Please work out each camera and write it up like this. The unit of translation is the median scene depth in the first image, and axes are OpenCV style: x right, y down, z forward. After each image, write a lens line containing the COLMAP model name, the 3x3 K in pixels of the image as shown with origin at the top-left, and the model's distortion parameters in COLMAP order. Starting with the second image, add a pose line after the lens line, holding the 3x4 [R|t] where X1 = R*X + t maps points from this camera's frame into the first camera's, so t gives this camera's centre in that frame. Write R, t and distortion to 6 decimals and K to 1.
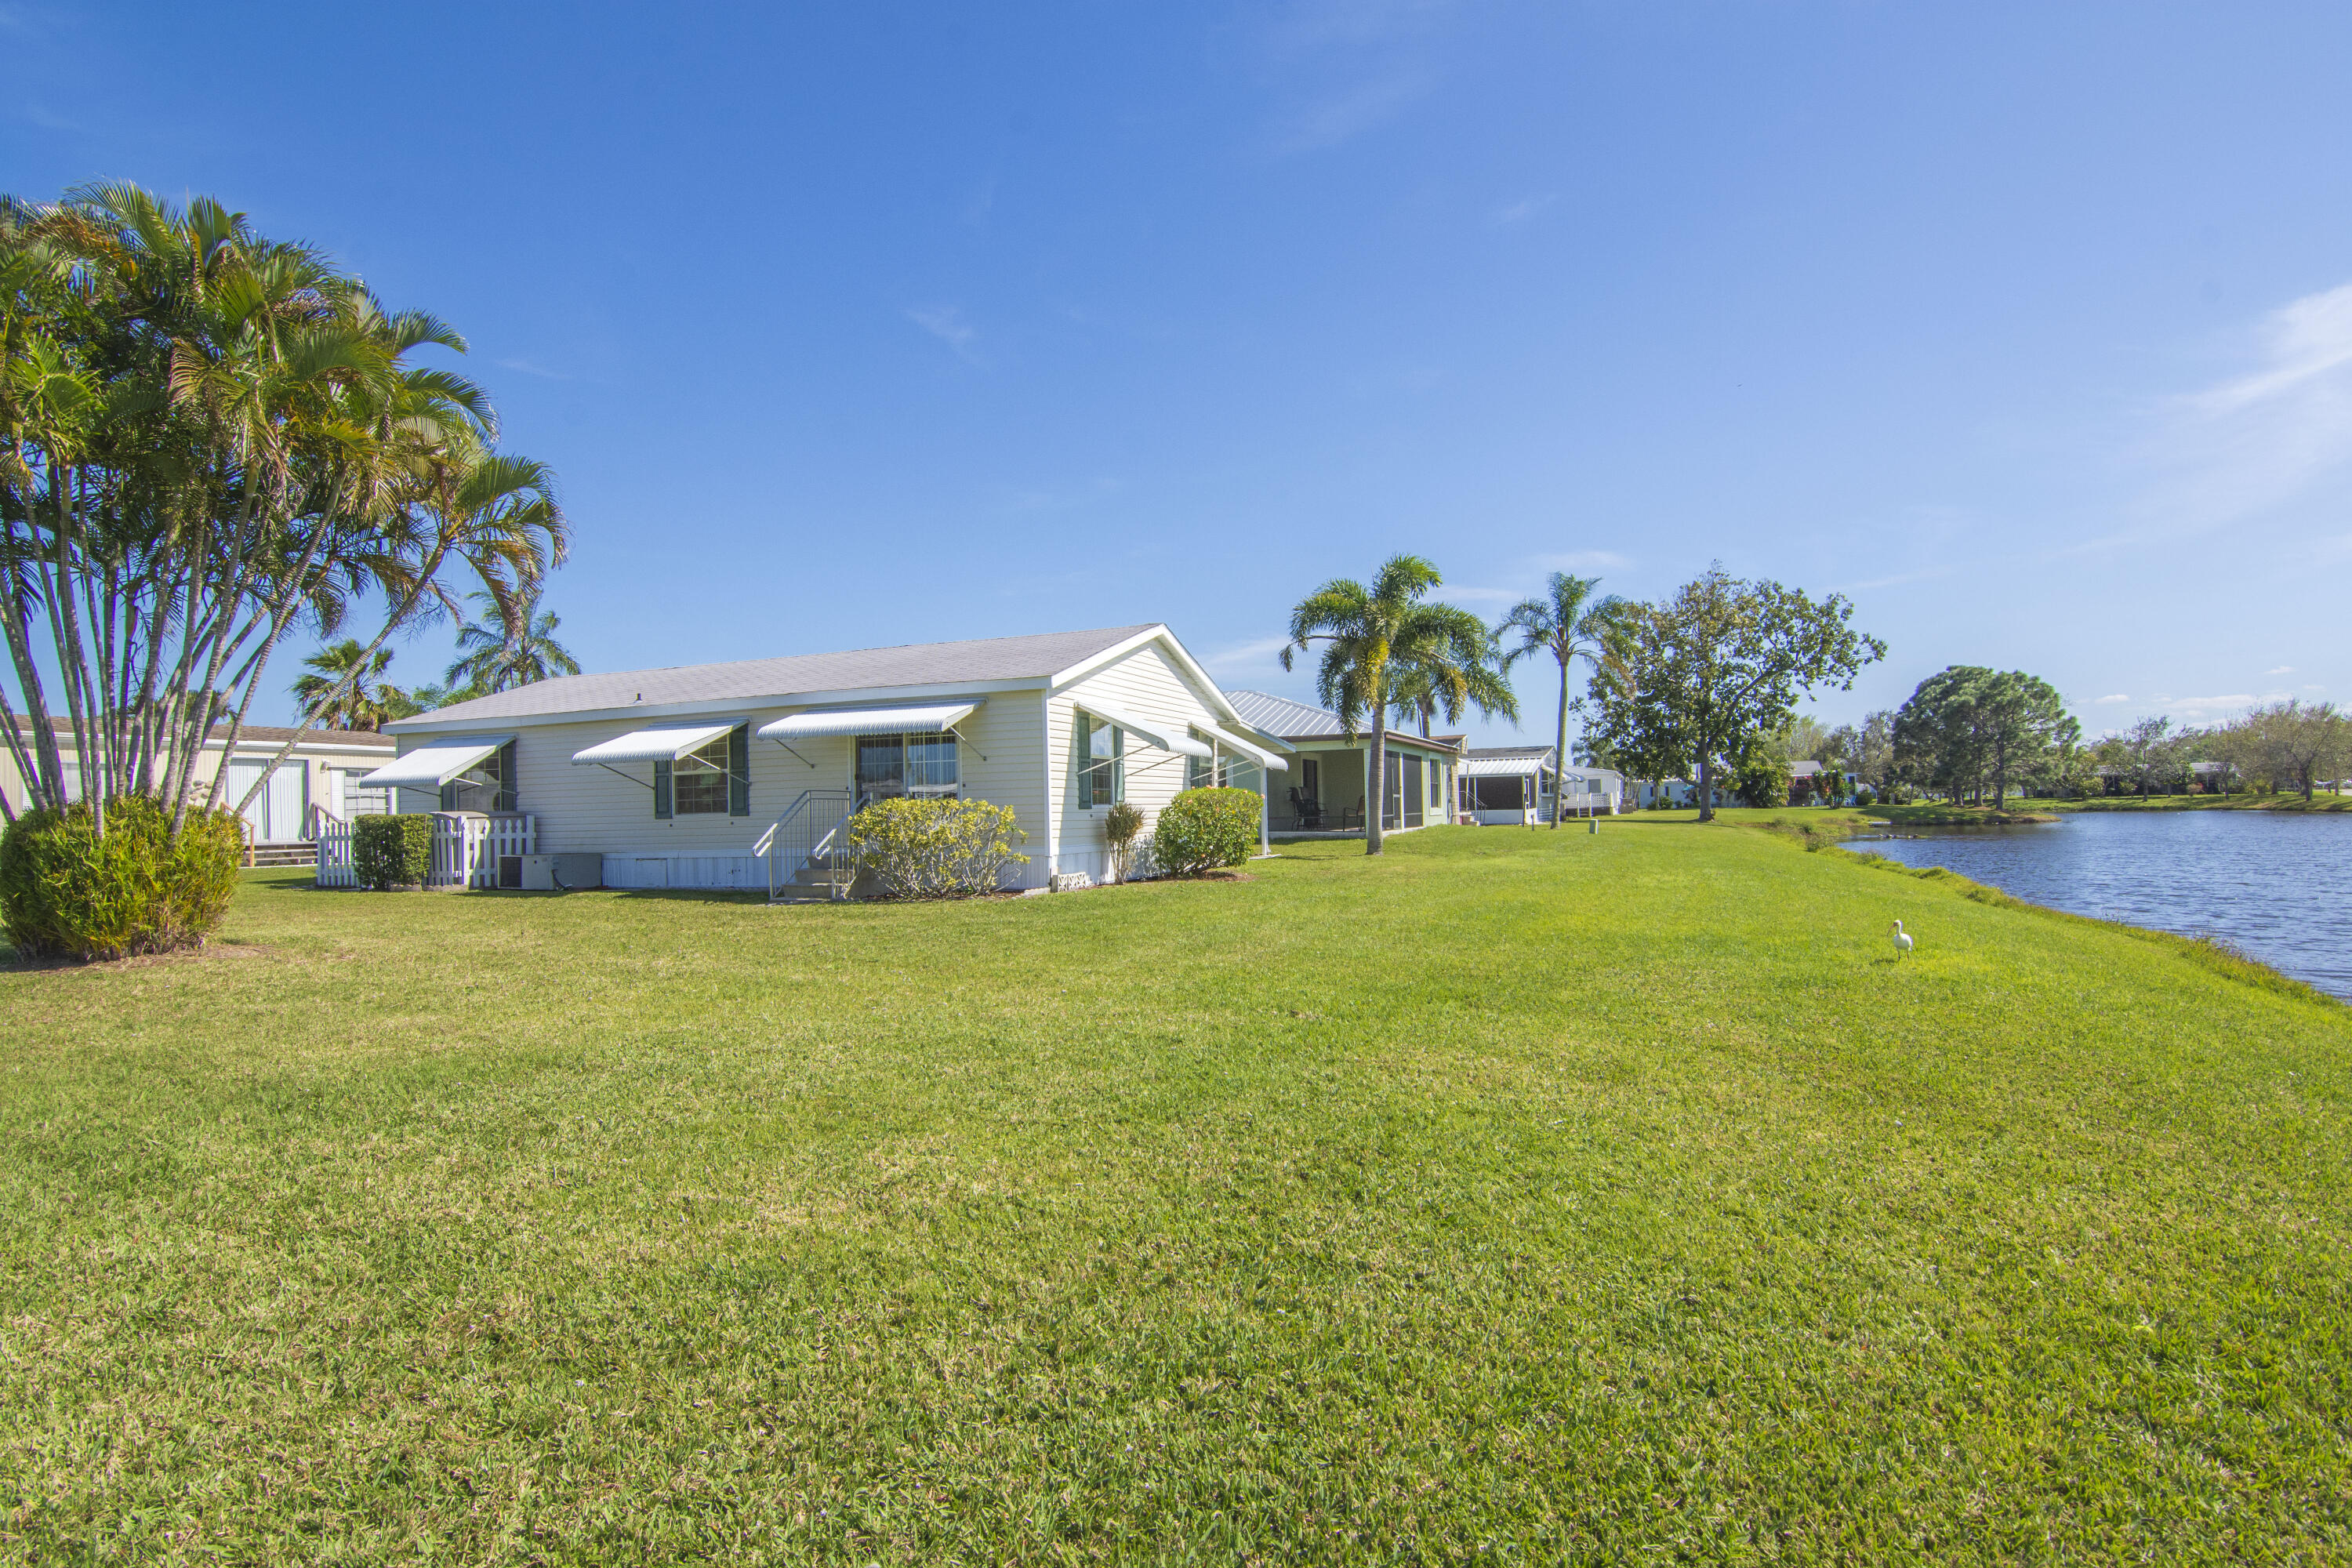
lens RADIAL K [[1138.8, 0, 1183.7], [0, 1138.8, 792.7], [0, 0, 1]] dist [-0.004877, -0.010407]
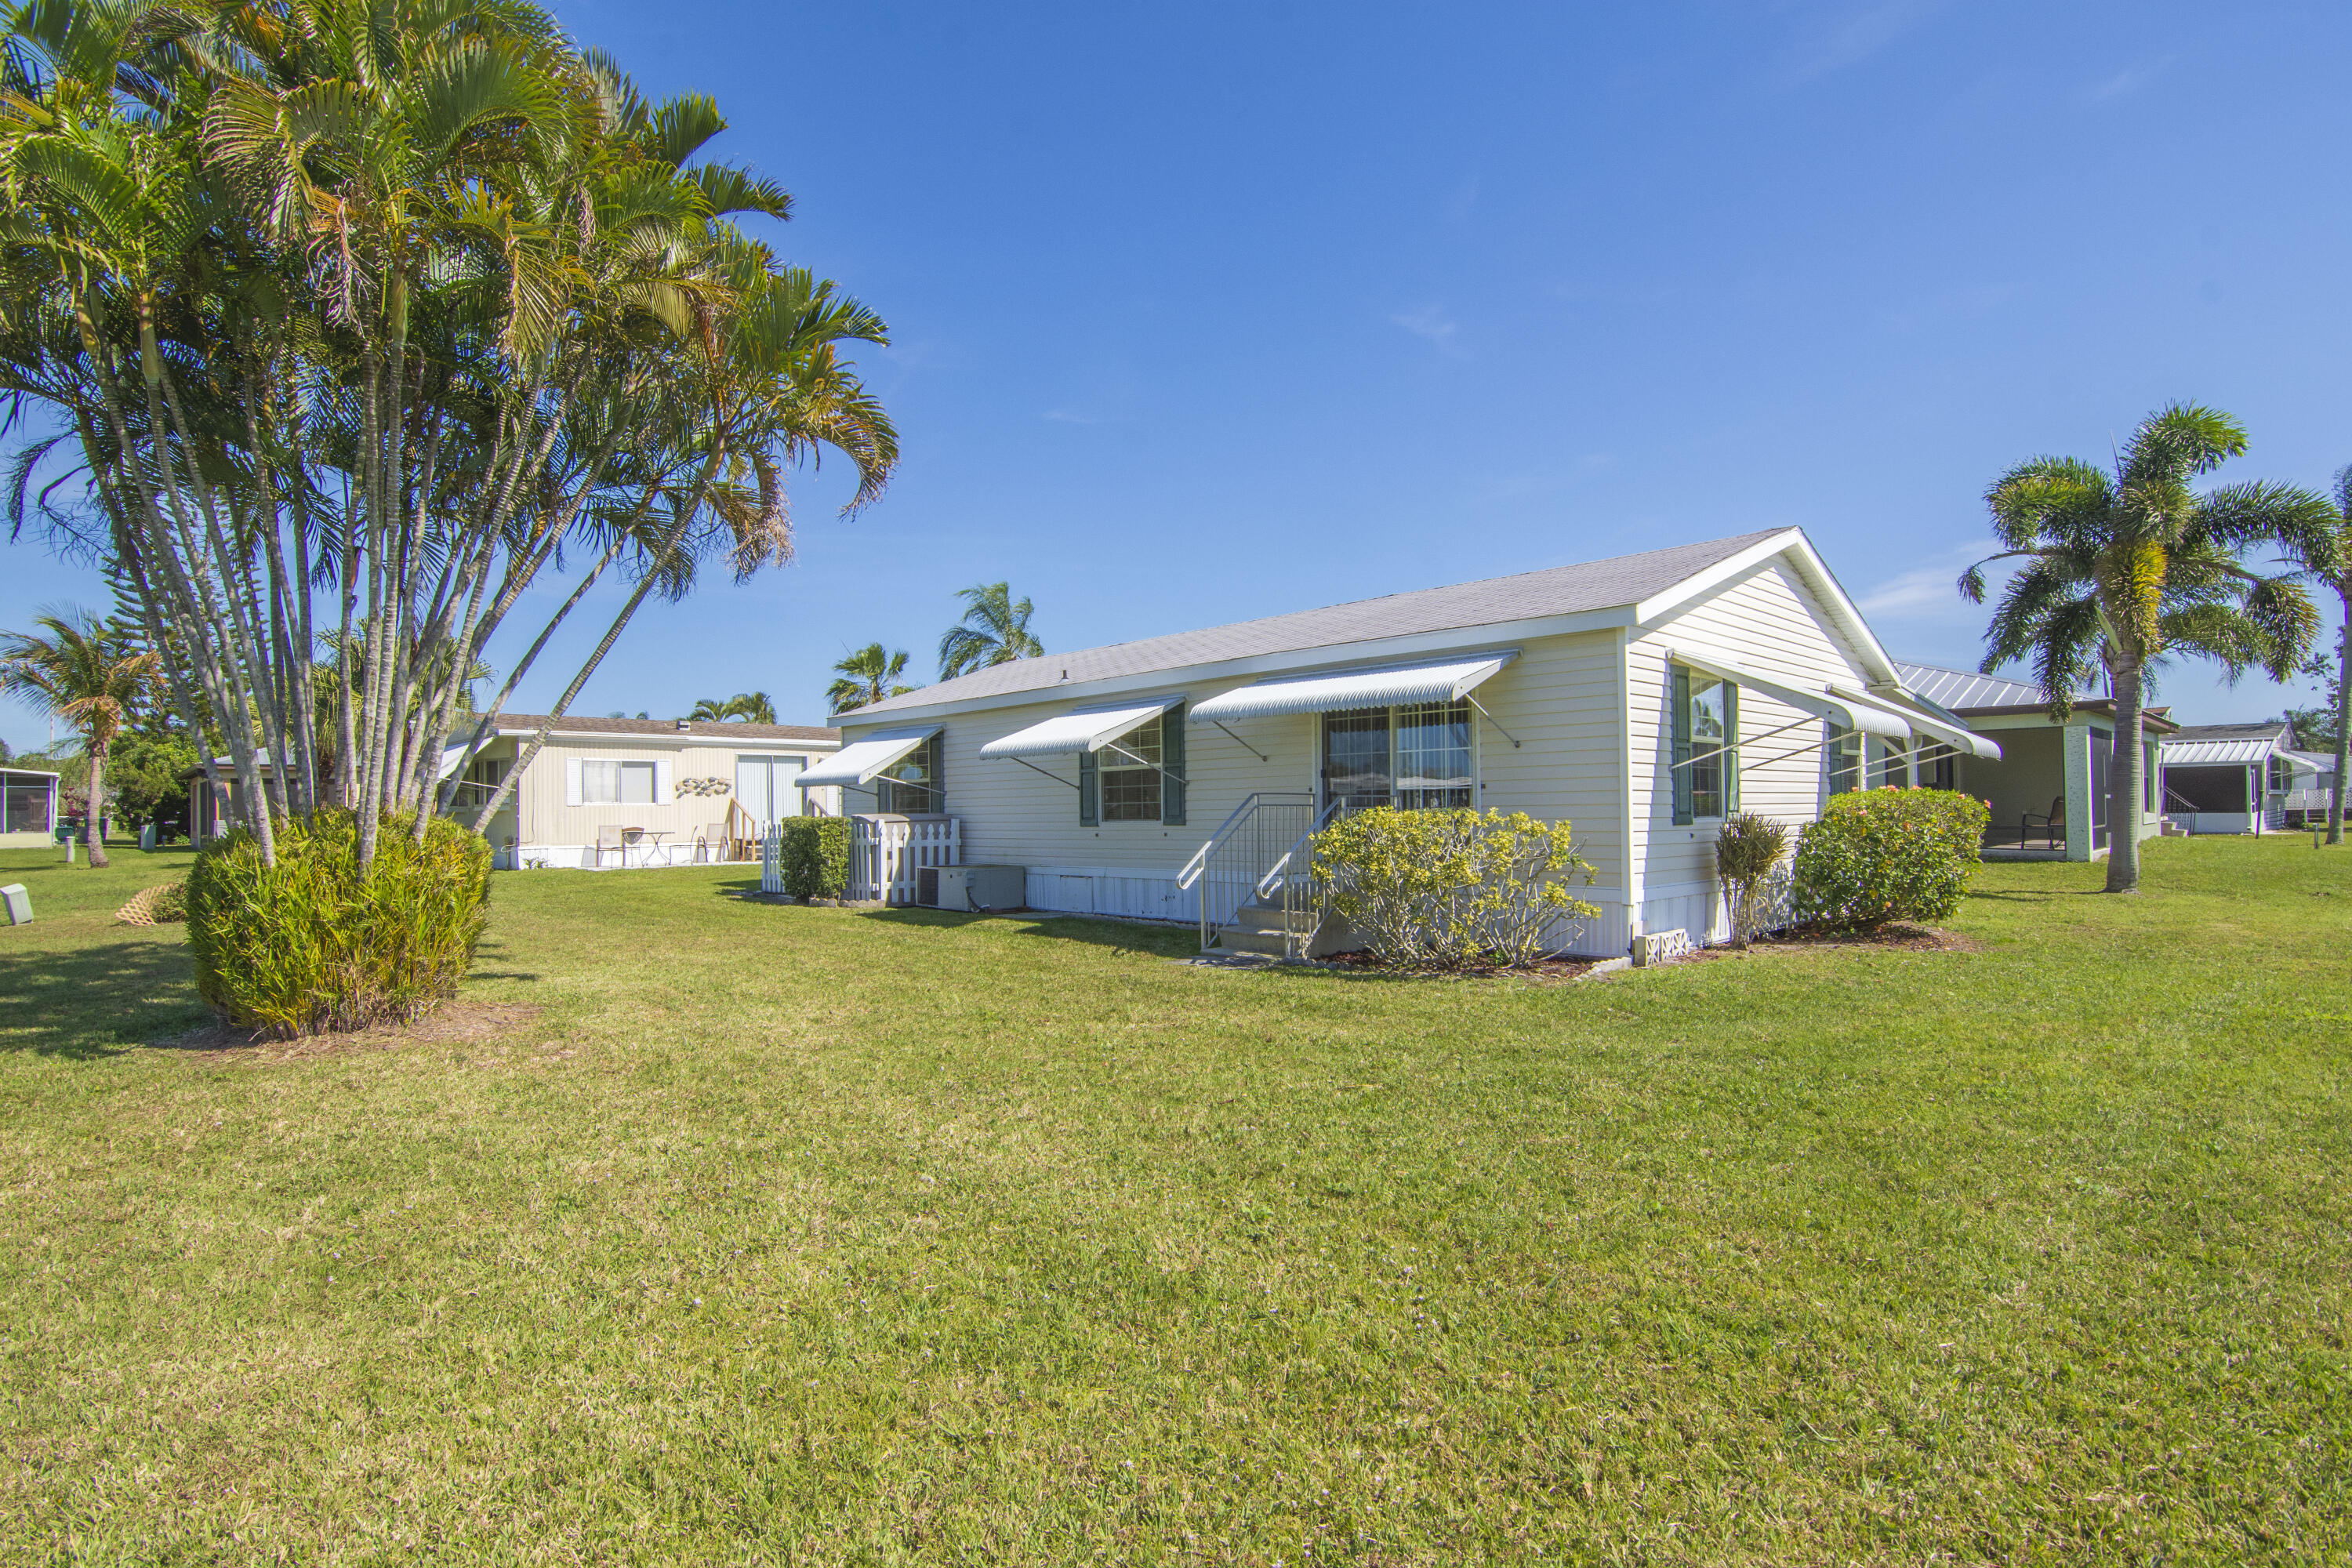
lens RADIAL K [[1138.8, 0, 1183.7], [0, 1138.8, 792.7], [0, 0, 1]] dist [-0.004877, -0.010407]
pose [[0.916975, 0.003656, -0.398929, -0.090609], [-0.000882, 0.999974, 0.007136, -0.007217], [0.398944, -0.006192, 0.916954, 0.338641]]
